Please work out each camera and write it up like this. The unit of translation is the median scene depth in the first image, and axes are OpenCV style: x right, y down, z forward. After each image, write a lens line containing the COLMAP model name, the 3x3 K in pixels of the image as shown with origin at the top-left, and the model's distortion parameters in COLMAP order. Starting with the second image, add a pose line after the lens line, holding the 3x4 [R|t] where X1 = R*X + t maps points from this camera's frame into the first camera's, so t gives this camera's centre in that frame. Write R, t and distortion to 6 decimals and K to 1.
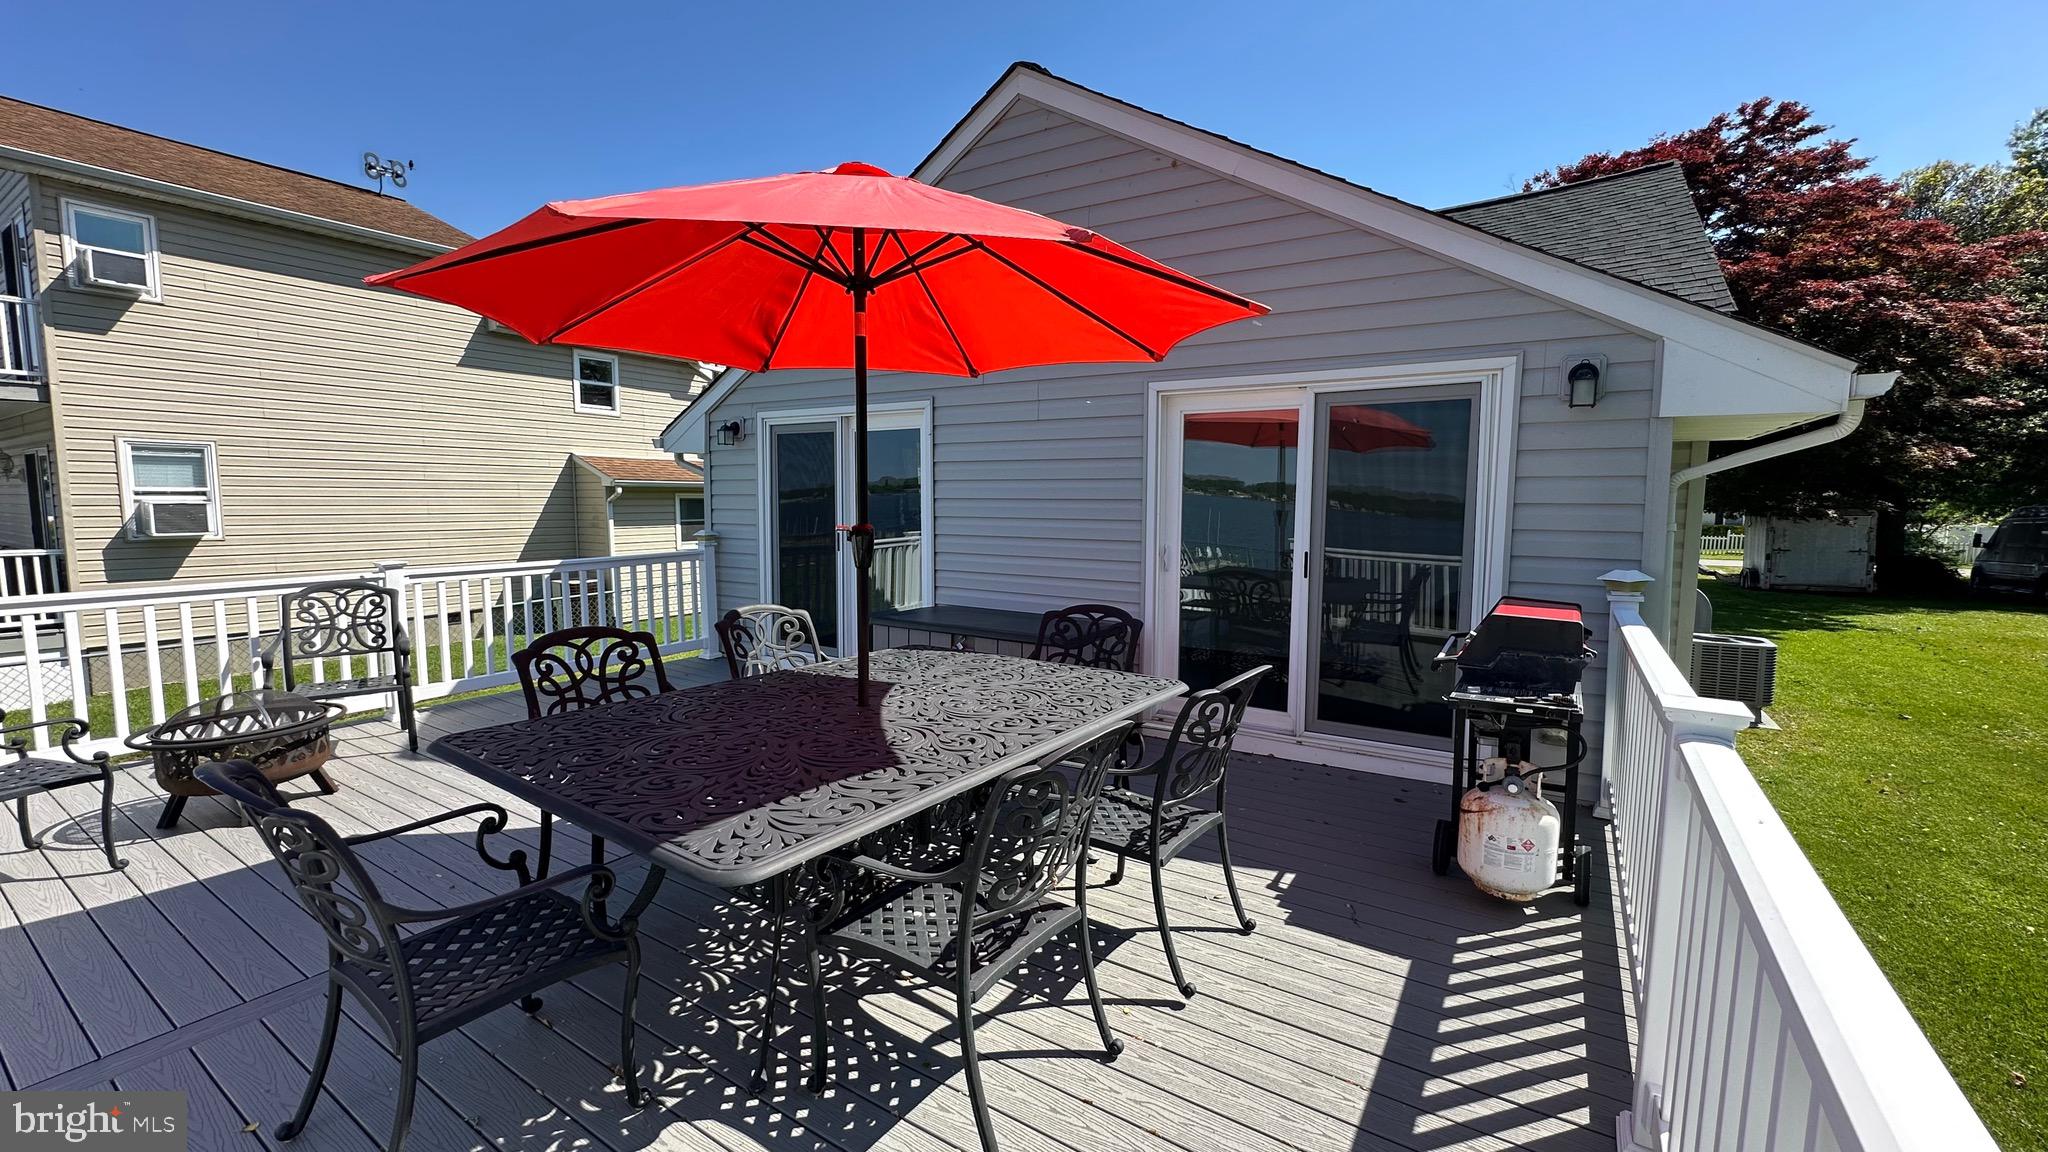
lens RADIAL K [[820.7, 0, 1010.8], [0, 820.7, 583.2], [0, 0, 1]] dist [-0.005409, 0.000782]
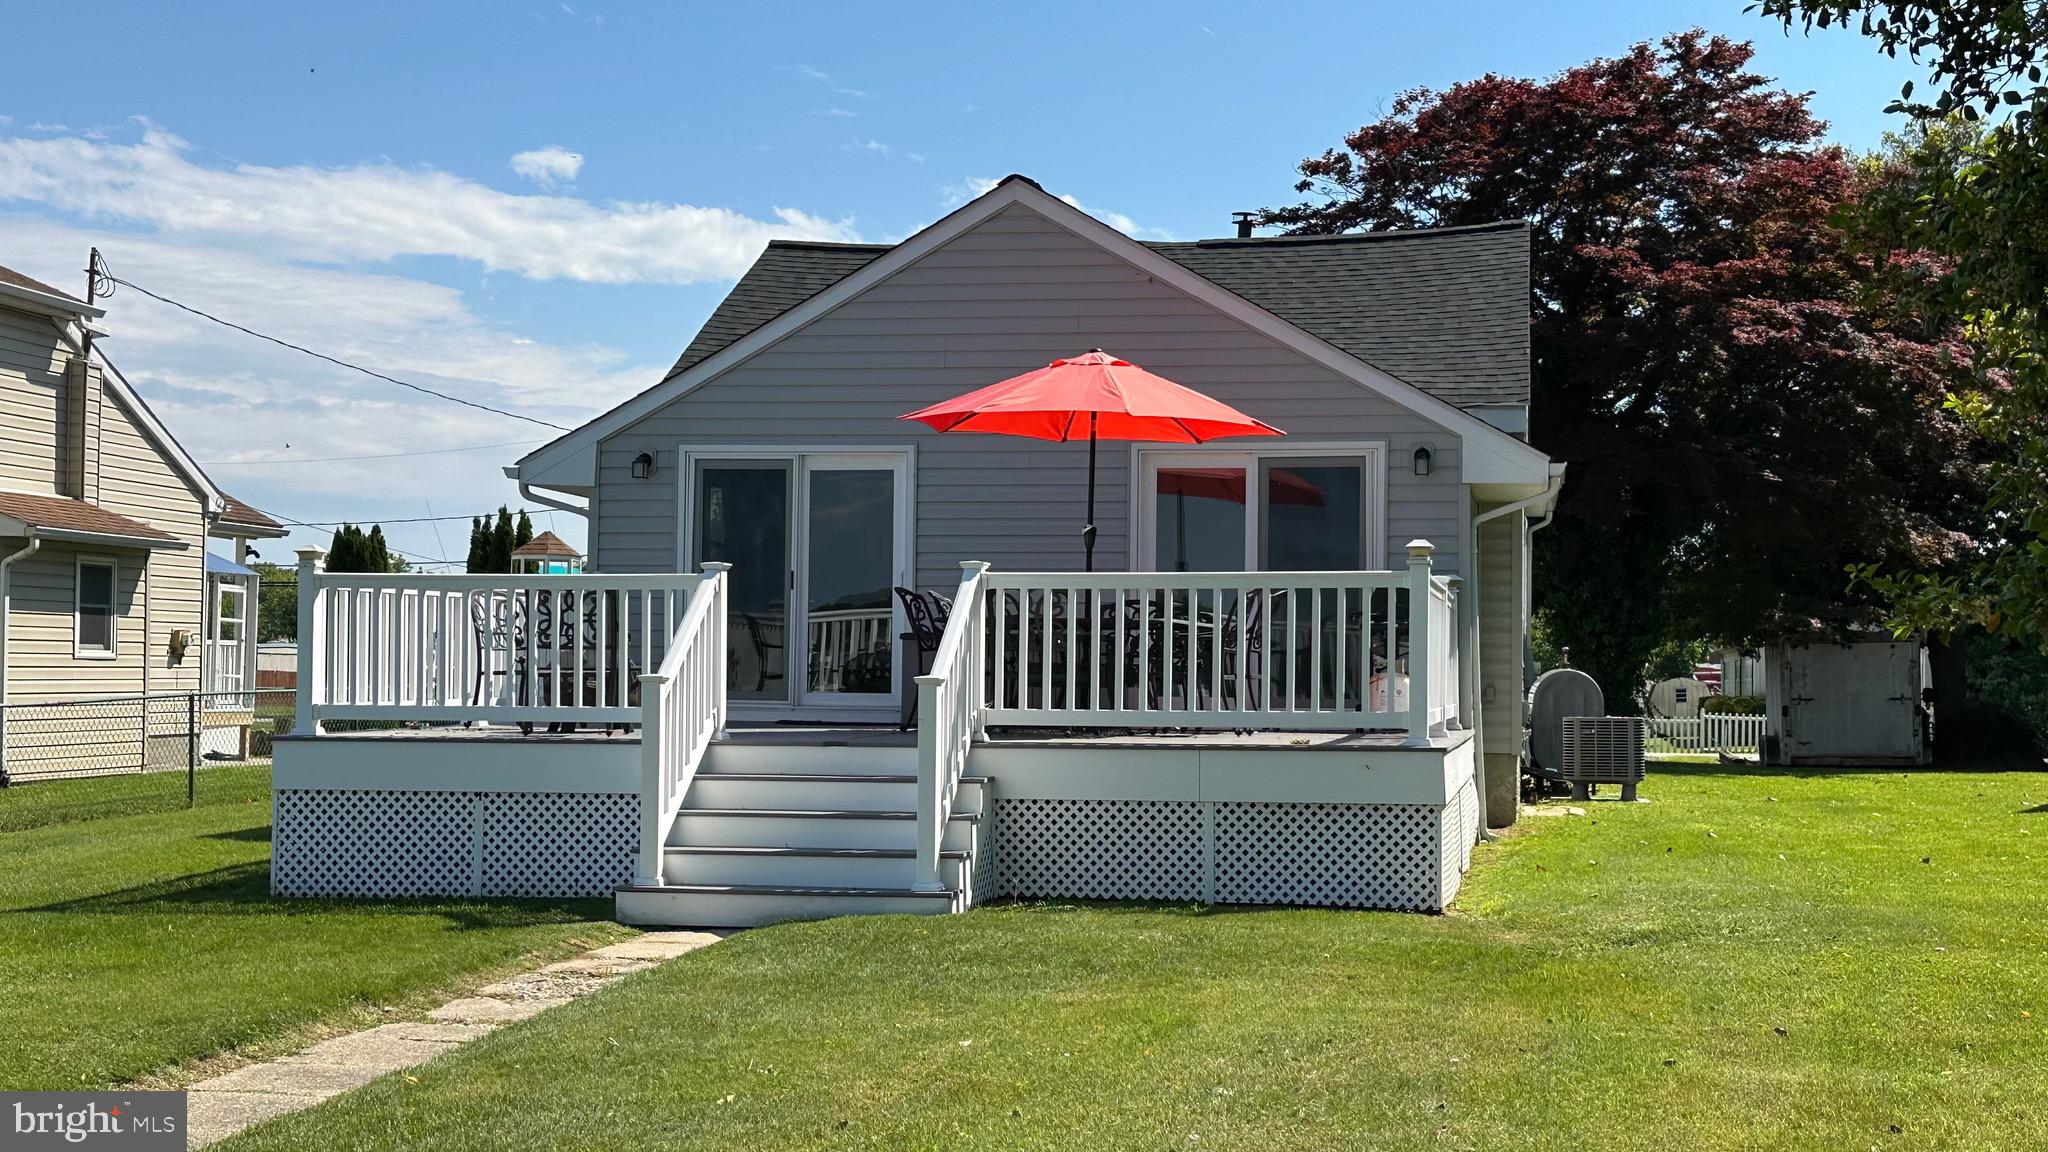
lens RADIAL K [[2589.6, 0, 1025.6], [0, 2589.6, 577.1], [0, 0, 1]] dist [0.122161, 0.000000]
pose [[0.923349, 0.018735, 0.383505, -1.069342], [0.035139, 0.990494, -0.132989, 0.343271], [-0.382352, 0.136271, 0.913913, -1.807908]]
